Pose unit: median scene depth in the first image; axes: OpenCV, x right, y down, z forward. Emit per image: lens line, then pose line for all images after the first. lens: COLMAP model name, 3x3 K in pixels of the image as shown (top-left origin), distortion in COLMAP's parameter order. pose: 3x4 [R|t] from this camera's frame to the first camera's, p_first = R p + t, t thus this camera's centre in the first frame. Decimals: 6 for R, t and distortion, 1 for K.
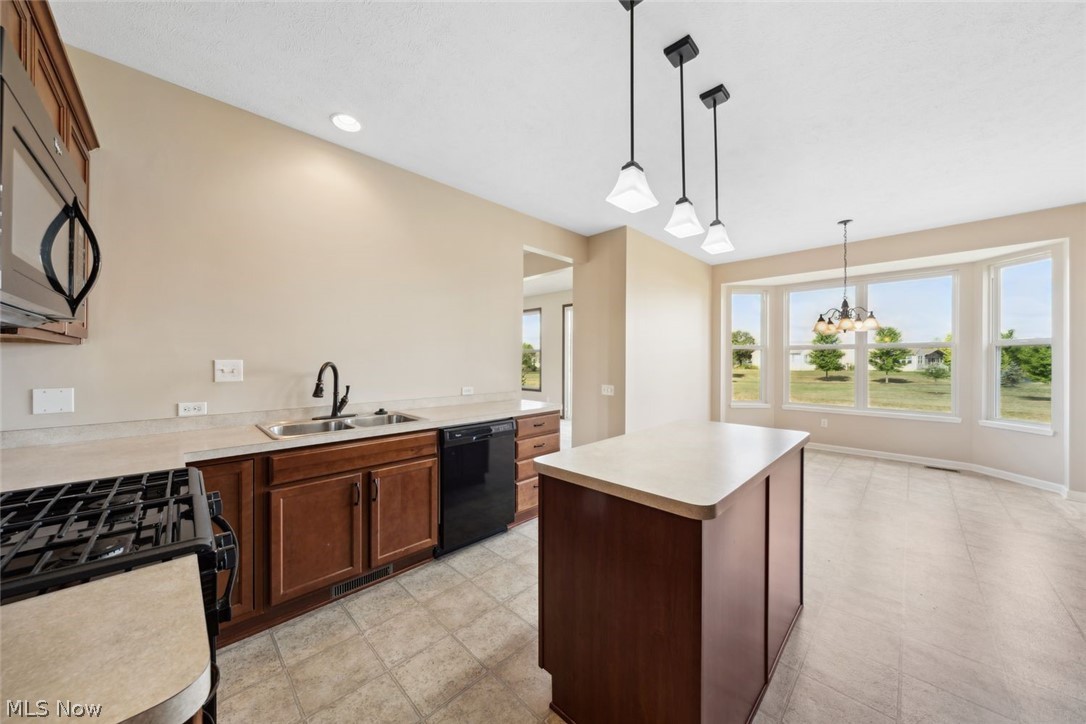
lens RADIAL K [[365.8, 0, 543.0], [0, 365.8, 362.0], [0, 0, 1]] dist [0.000466, 0.000068]
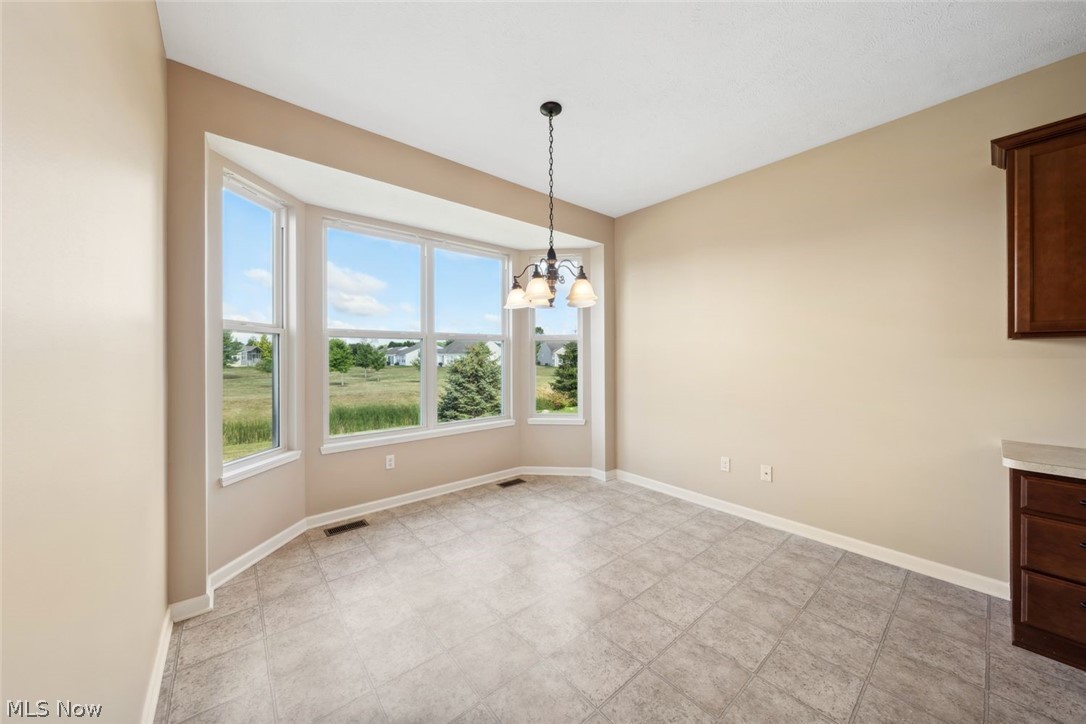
lens RADIAL K [[375.4, 0, 537.6], [0, 375.4, 356.1], [0, 0, 1]] dist [-0.000487, 0.000040]
pose [[0.091005, -0.004301, 0.995841, 0.205083], [0.010547, 0.999939, 0.003355, -0.005288], [-0.995795, 0.010198, 0.091044, 0.794173]]
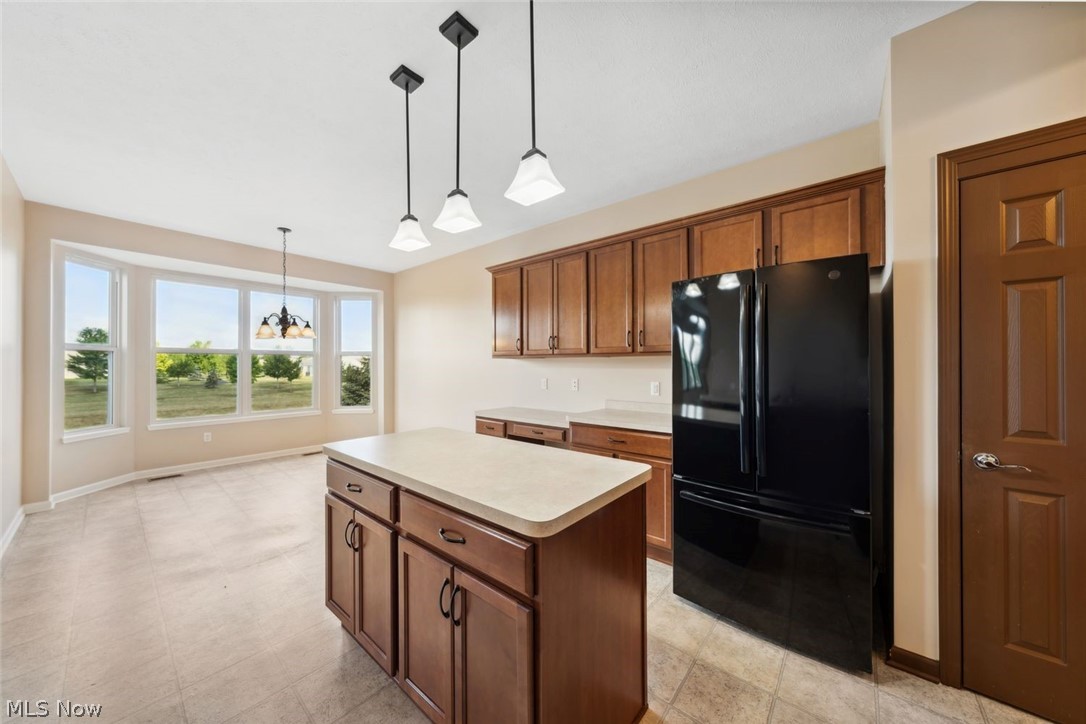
lens RADIAL K [[378.5, 0, 539.0], [0, 378.5, 362.5], [0, 0, 1]] dist [0.014612, 0.000324]
pose [[-0.067693, 0.004379, 0.997697, -0.237724], [0.008697, 0.999955, -0.003799, -0.002963], [-0.997668, 0.008420, -0.067728, 0.294950]]
